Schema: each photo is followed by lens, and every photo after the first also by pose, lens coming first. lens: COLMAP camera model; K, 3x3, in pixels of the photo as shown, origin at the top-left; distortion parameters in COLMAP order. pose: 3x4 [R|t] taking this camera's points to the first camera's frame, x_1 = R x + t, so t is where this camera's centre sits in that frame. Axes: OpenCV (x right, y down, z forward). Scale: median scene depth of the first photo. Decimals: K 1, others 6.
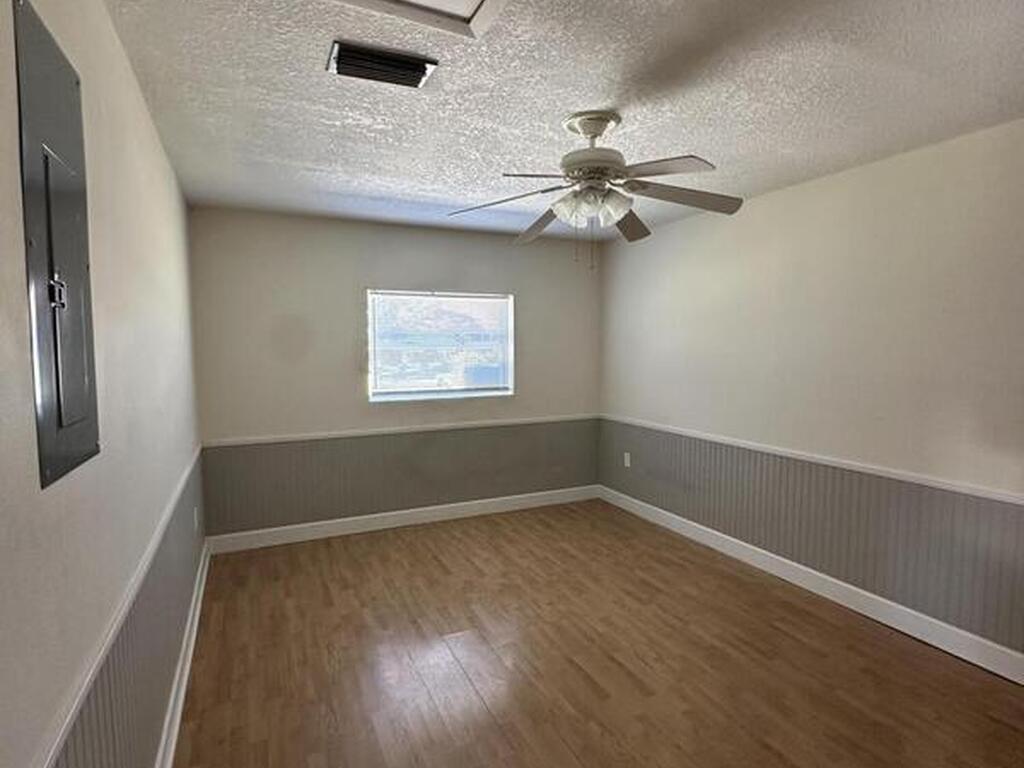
lens RADIAL K [[544.4, 0, 512.7], [0, 544.4, 387.2], [0, 0, 1]] dist [-0.003988, 0.000513]
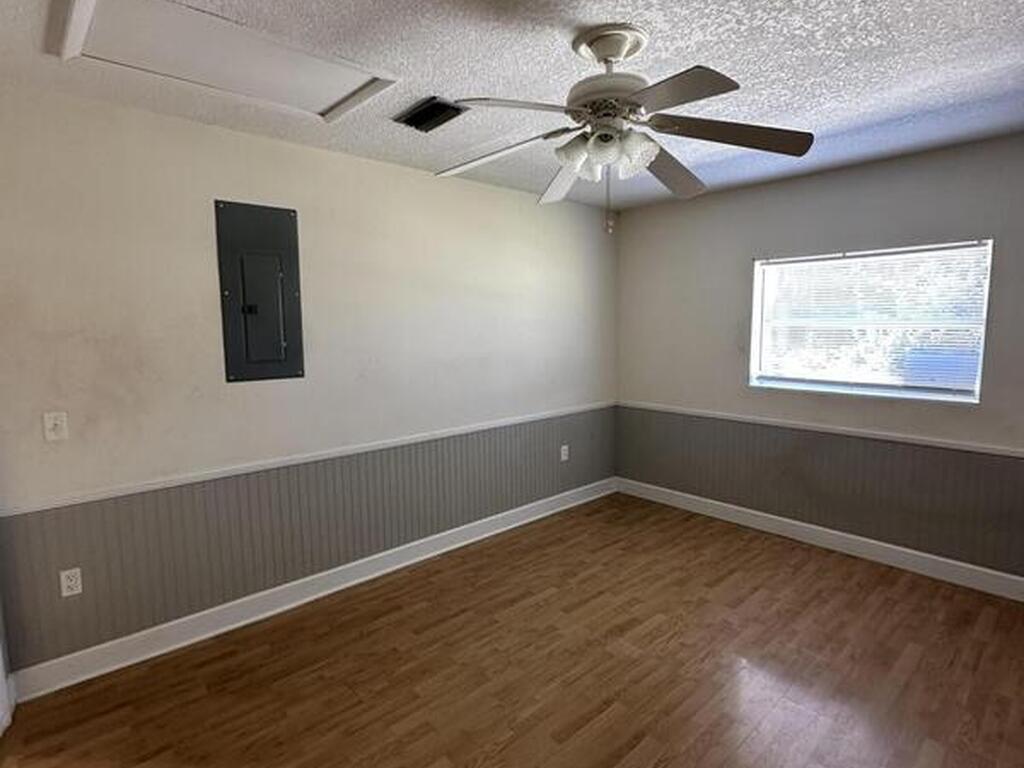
lens RADIAL K [[544.4, 0, 511.0], [0, 544.4, 379.8], [0, 0, 1]] dist [-0.003988, 0.000513]
pose [[0.281090, 0.099863, -0.954471, 0.499150], [-0.065823, 0.994235, 0.084639, -0.033676], [0.957421, 0.039035, 0.286043, 0.363086]]
